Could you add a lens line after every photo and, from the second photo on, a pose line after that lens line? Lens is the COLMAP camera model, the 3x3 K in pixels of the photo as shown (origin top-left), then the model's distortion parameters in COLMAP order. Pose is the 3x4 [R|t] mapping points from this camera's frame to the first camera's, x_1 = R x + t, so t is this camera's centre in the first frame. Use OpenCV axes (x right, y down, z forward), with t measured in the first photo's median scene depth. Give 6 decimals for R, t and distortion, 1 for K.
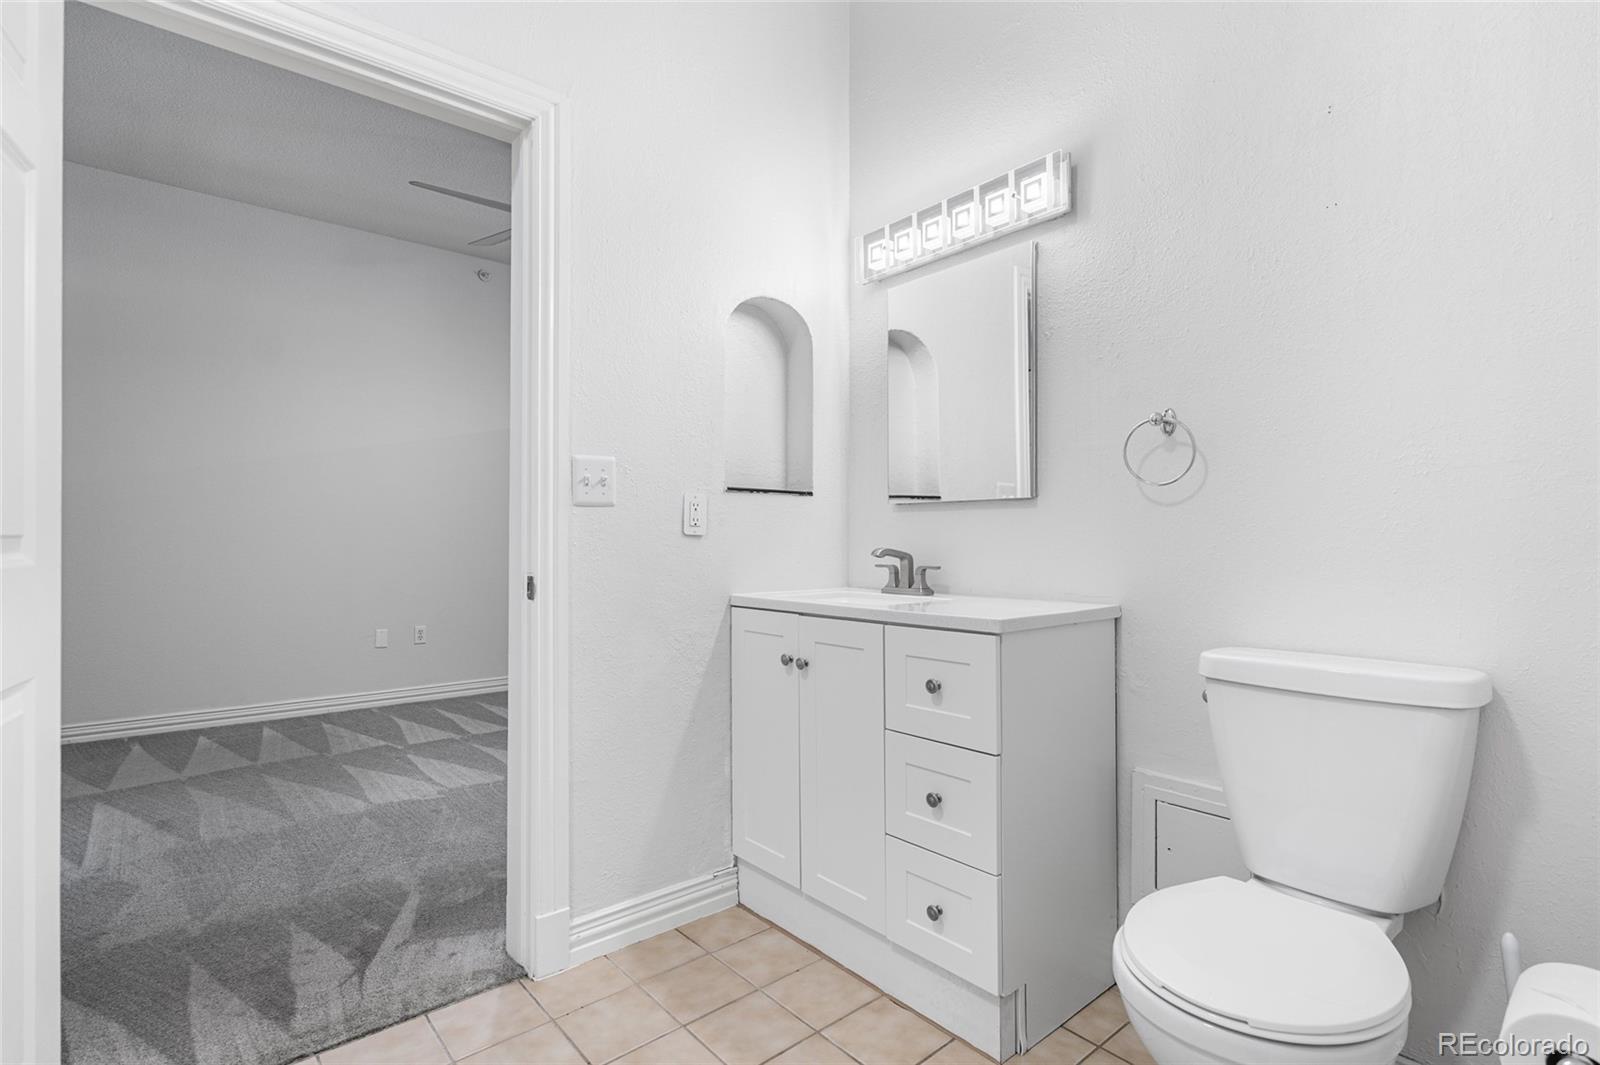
lens RADIAL K [[764.3, 0, 798.7], [0, 764.3, 541.8], [0, 0, 1]] dist [-0.000482, 0.000390]
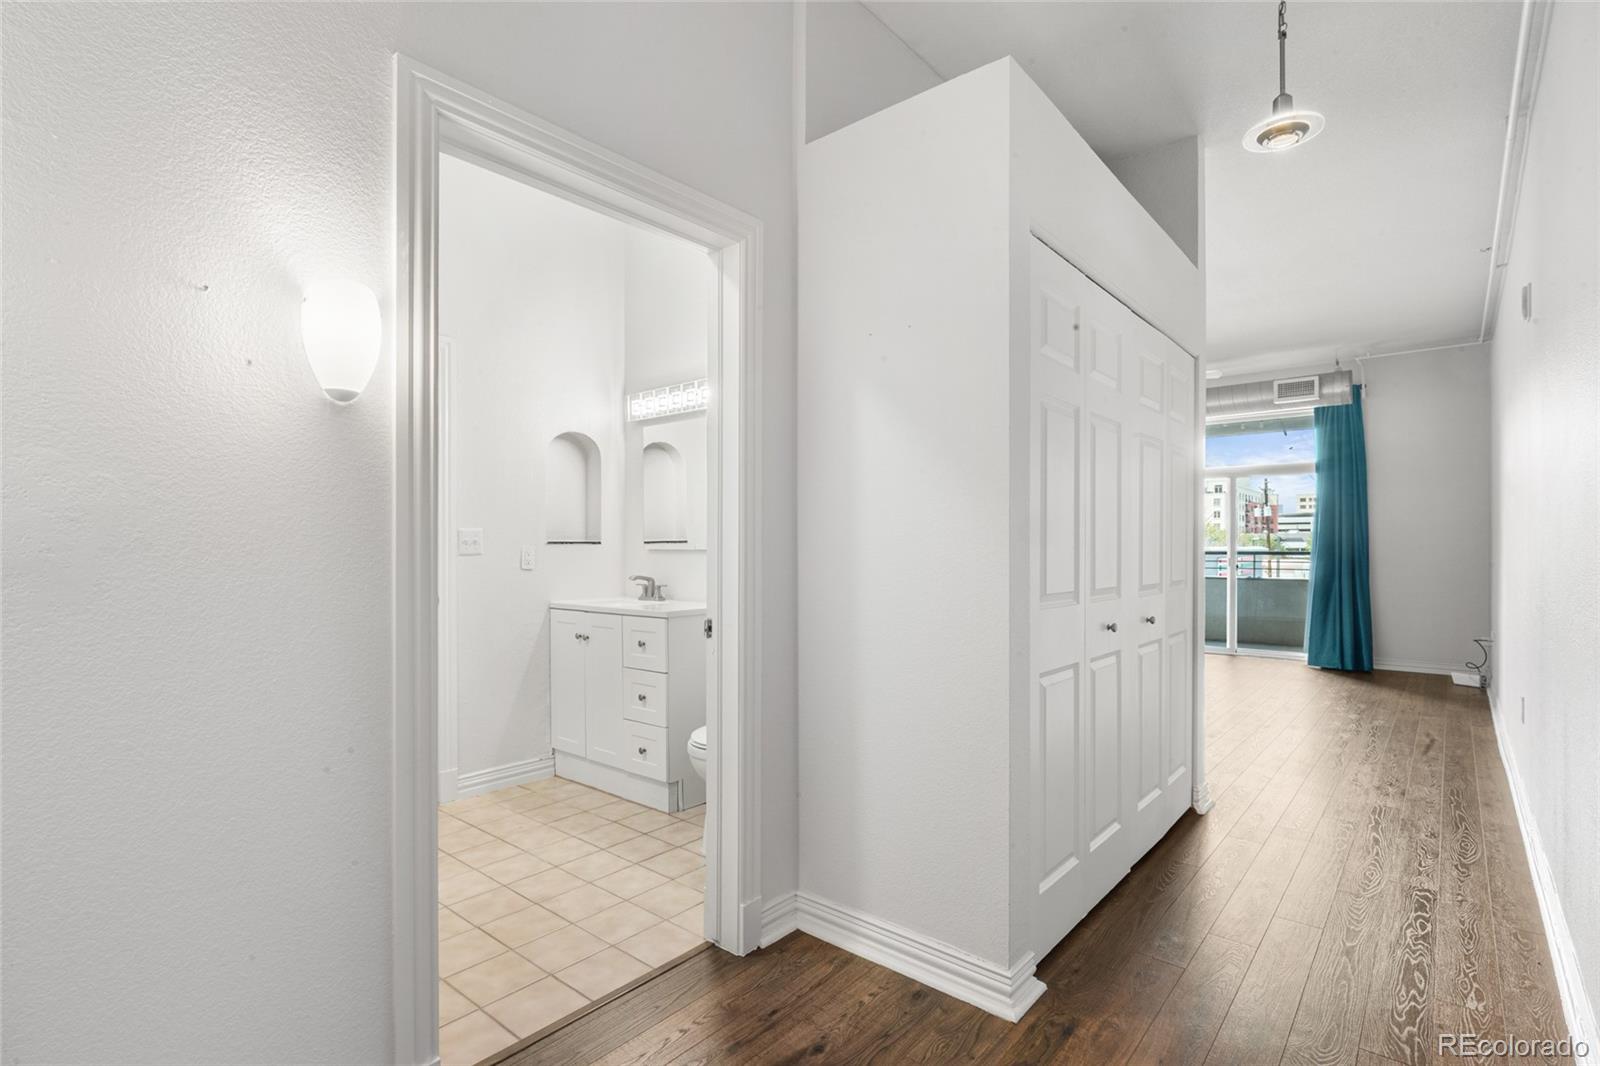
lens RADIAL K [[787.2, 0, 800.9], [0, 787.2, 546.9], [0, 0, 1]] dist [-0.001155, -0.000323]
pose [[0.987249, -0.001632, 0.159173, 0.200347], [0.001458, 0.999998, 0.001211, -0.061351], [-0.159174, -0.000963, 0.987250, -0.920595]]
